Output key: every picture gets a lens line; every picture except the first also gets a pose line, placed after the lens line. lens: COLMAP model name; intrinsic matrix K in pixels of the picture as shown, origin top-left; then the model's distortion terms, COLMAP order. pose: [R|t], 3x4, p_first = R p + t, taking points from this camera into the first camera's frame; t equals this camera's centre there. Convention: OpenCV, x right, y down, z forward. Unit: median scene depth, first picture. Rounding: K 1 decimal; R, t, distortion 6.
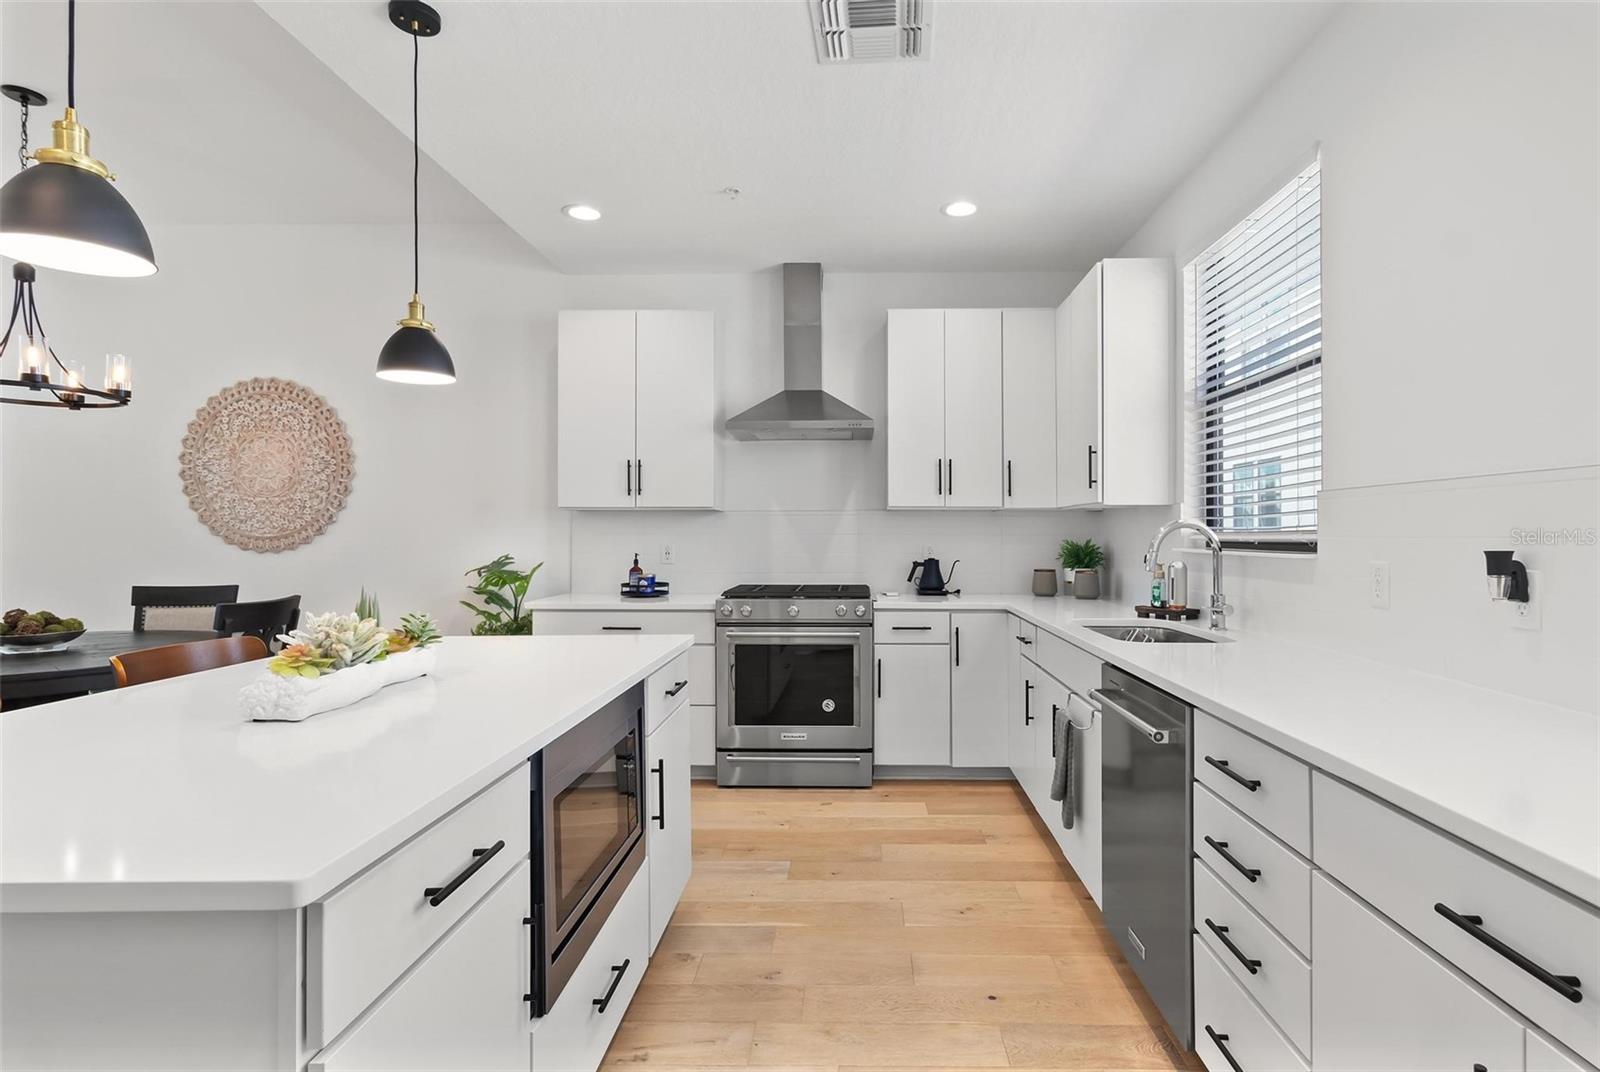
lens RADIAL K [[758.2, 0, 794.9], [0, 758.2, 533.5], [0, 0, 1]] dist [-0.001723, -0.000017]
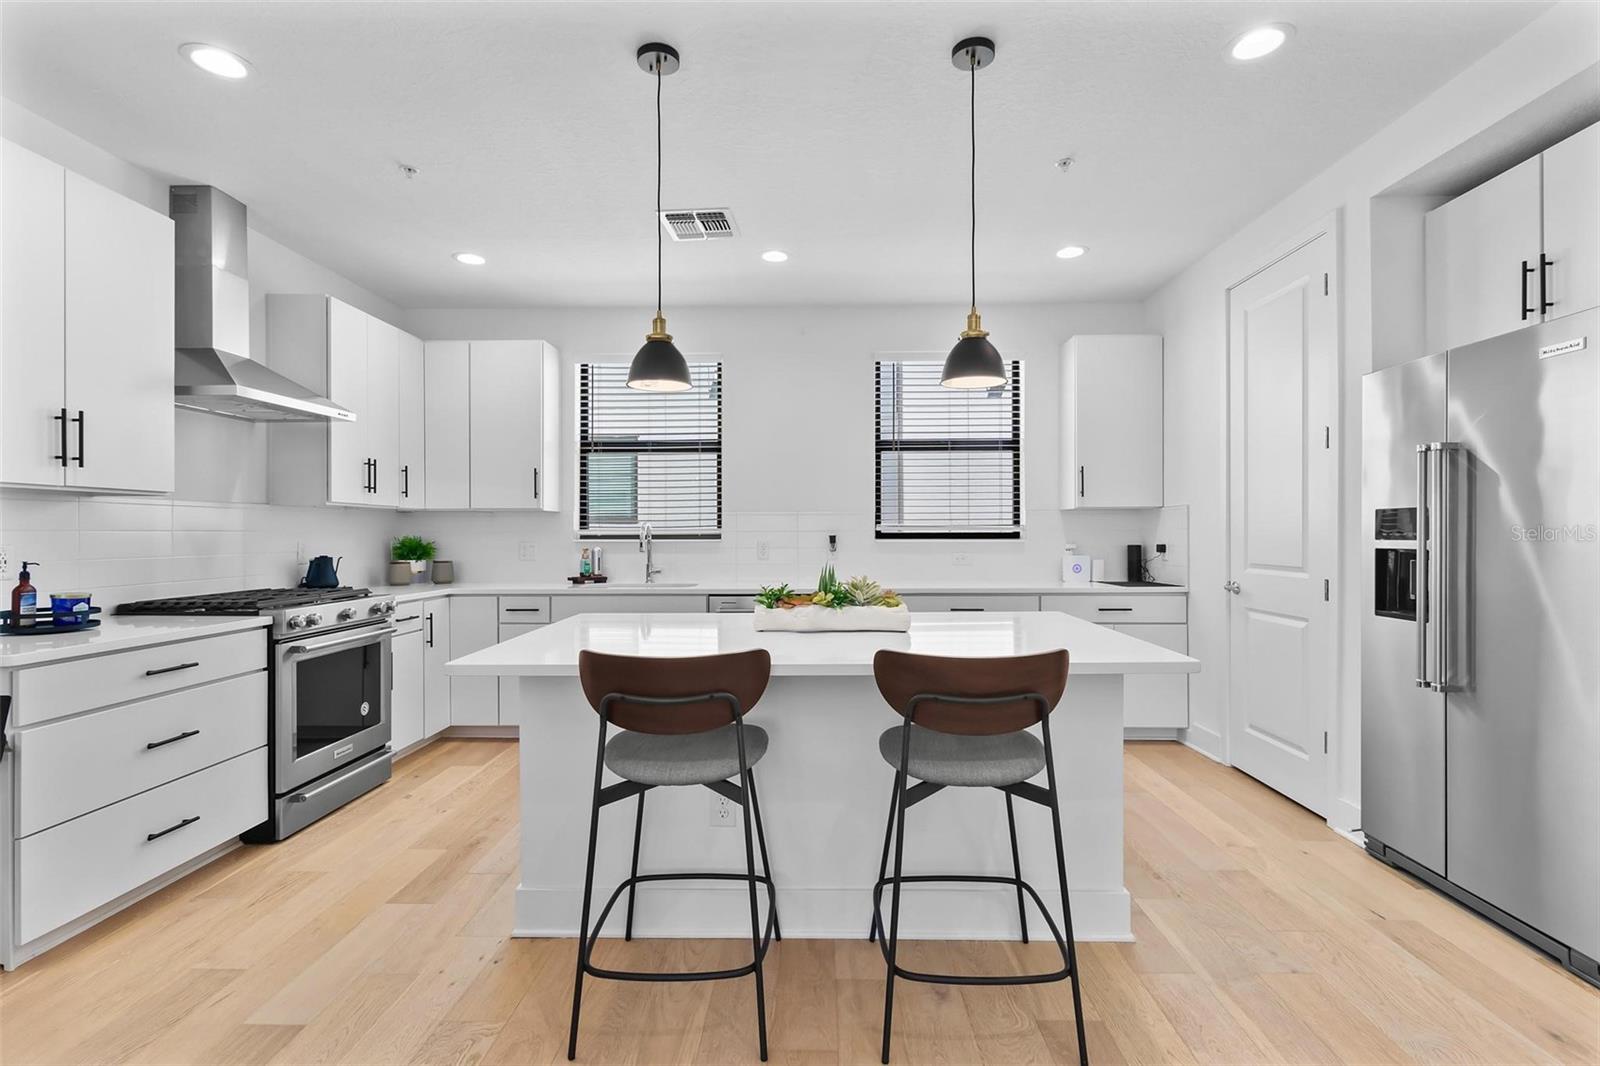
lens RADIAL K [[758.2, 0, 794.9], [0, 758.2, 530.5], [0, 0, 1]] dist [-0.001723, -0.000017]
pose [[0.010386, 0.003453, 0.999940, -0.912811], [-0.001475, 0.999993, -0.003438, 0.003537], [-0.999945, -0.001440, 0.010391, 0.446060]]
